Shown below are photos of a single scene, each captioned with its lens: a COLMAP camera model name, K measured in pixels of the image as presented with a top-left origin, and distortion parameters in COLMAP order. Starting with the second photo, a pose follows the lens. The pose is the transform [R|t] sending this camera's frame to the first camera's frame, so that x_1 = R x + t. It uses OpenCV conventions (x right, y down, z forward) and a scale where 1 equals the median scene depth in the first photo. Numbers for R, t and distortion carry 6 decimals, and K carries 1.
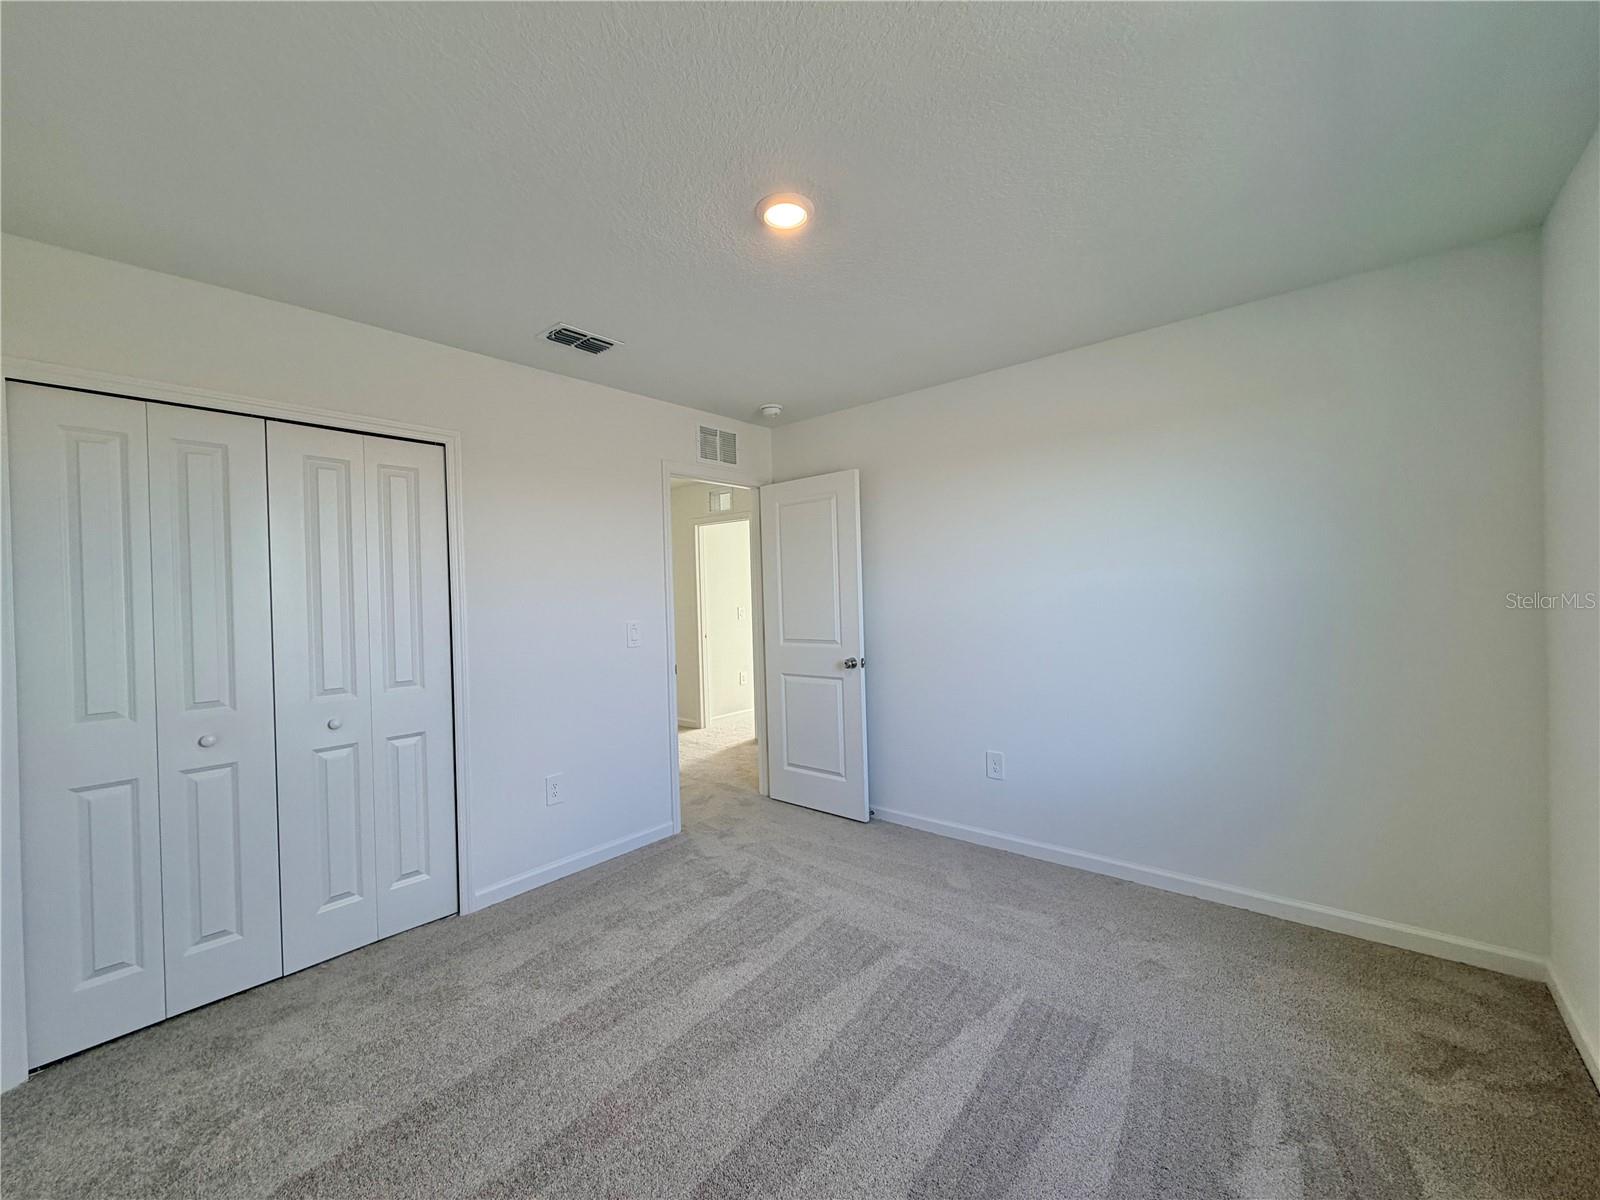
lens RADIAL K [[632.0, 0, 791.5], [0, 632.0, 596.0], [0, 0, 1]] dist [-0.001013, -0.000108]
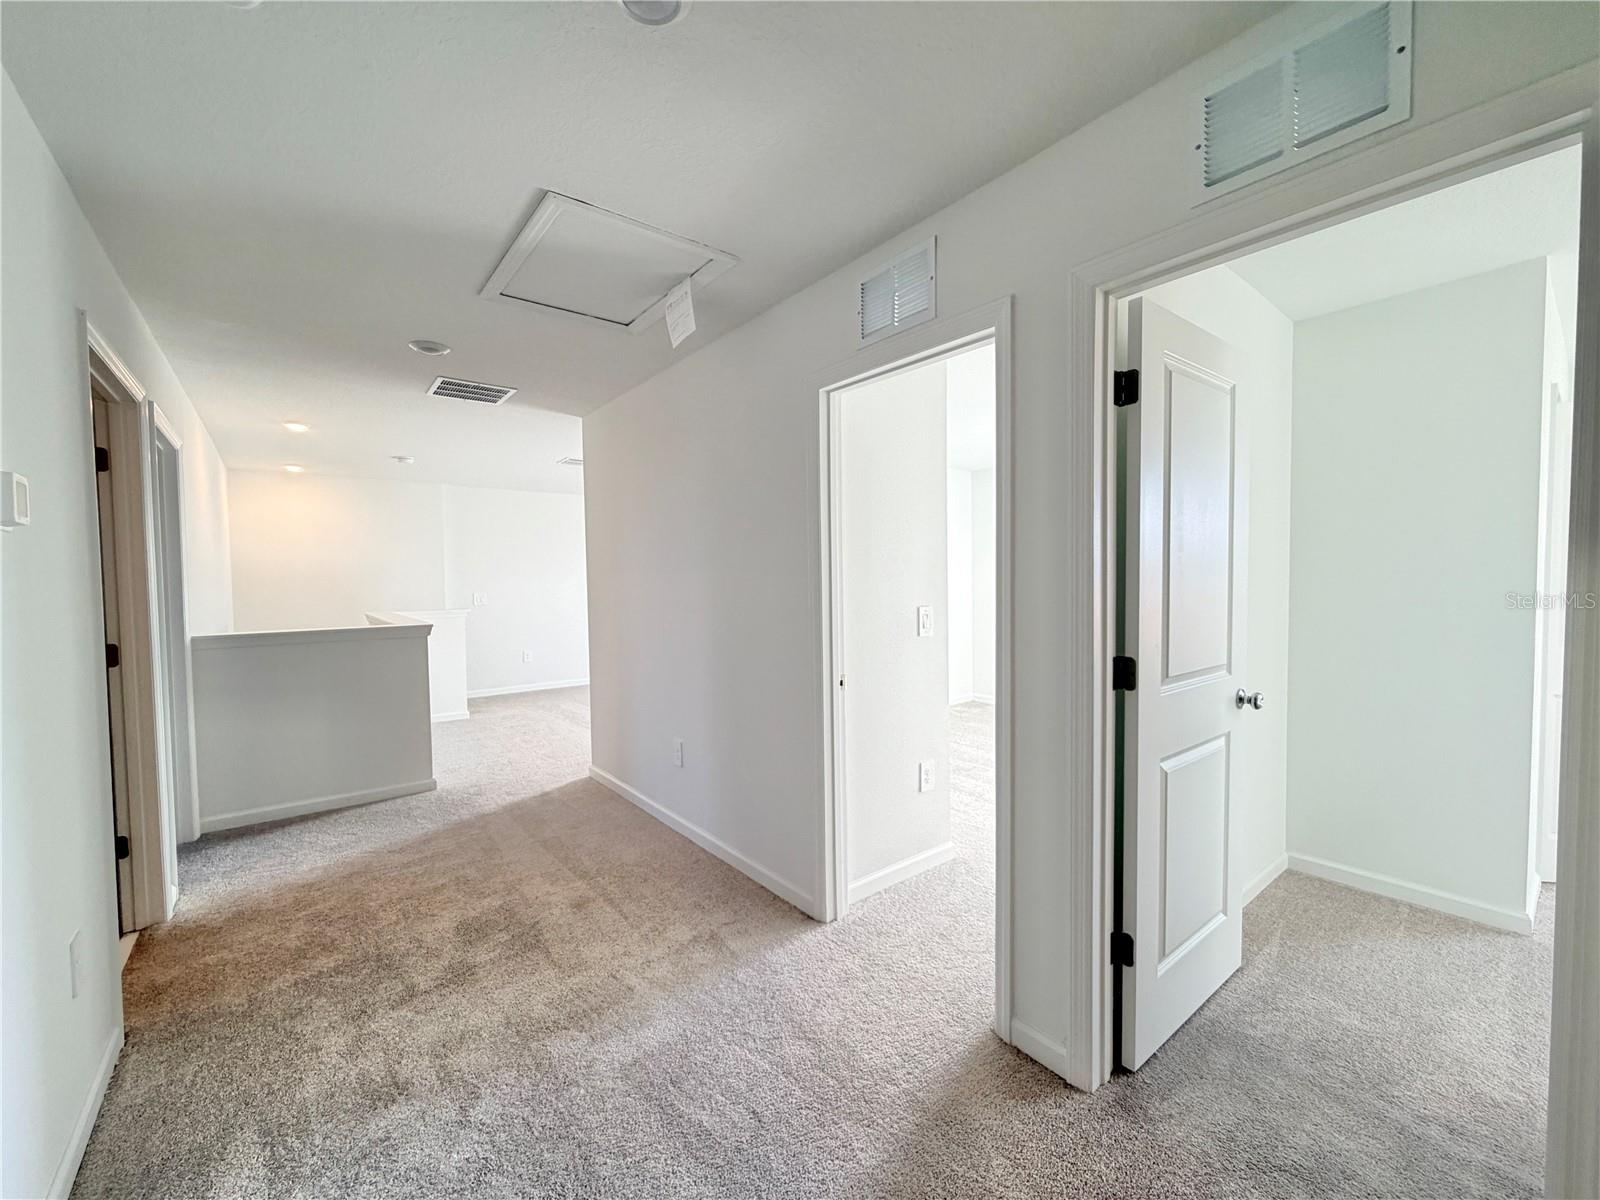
lens RADIAL K [[641.3, 0, 799.4], [0, 641.3, 603.0], [0, 0, 1]] dist [-0.001556, 0.000088]
pose [[0.983090, 0.022492, -0.181736, -0.183430], [-0.016190, 0.999218, 0.036086, -0.000981], [0.182405, -0.032533, 0.982685, 1.237473]]
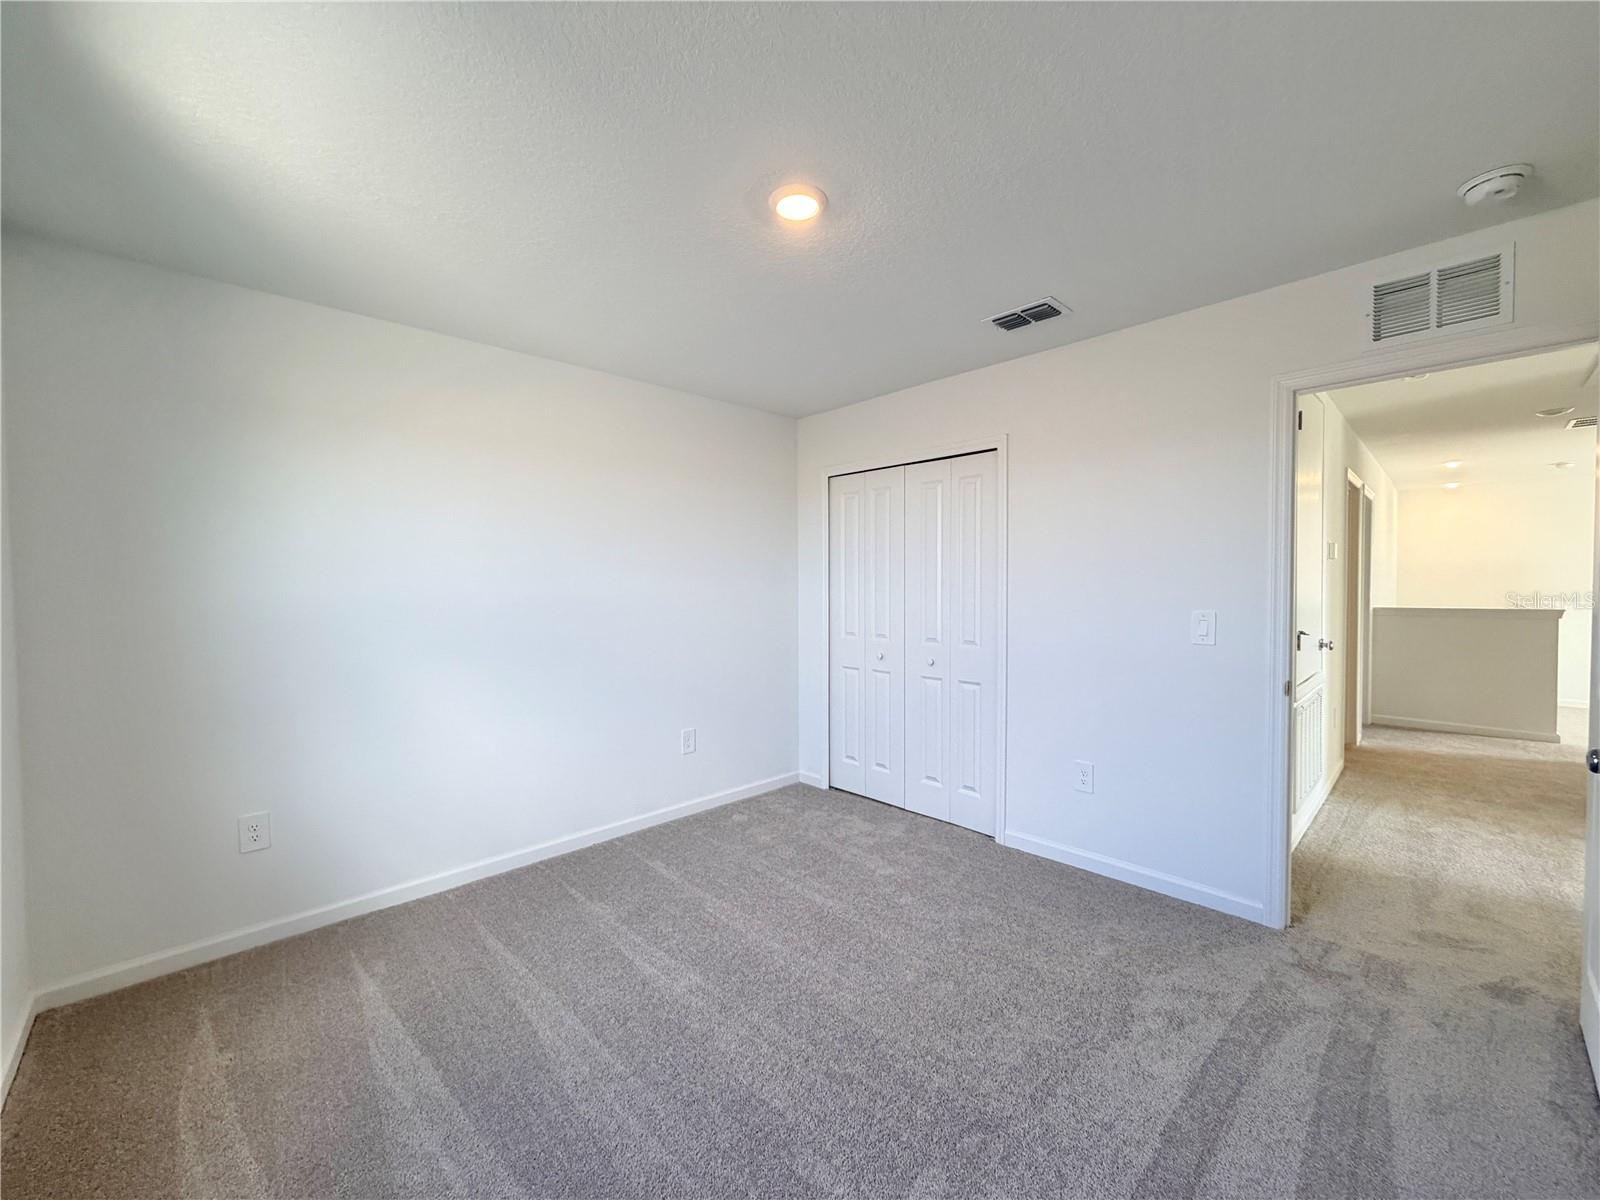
lens RADIAL K [[641.3, 0, 800.0], [0, 641.3, 600.0], [0, 0, 1]] dist [0.001876, 0.000557]
pose [[-0.081032, 0.054583, -0.995216, 0.590751], [0.004978, 0.998509, 0.054358, -0.019085], [0.996699, -0.000549, -0.081183, 0.613731]]
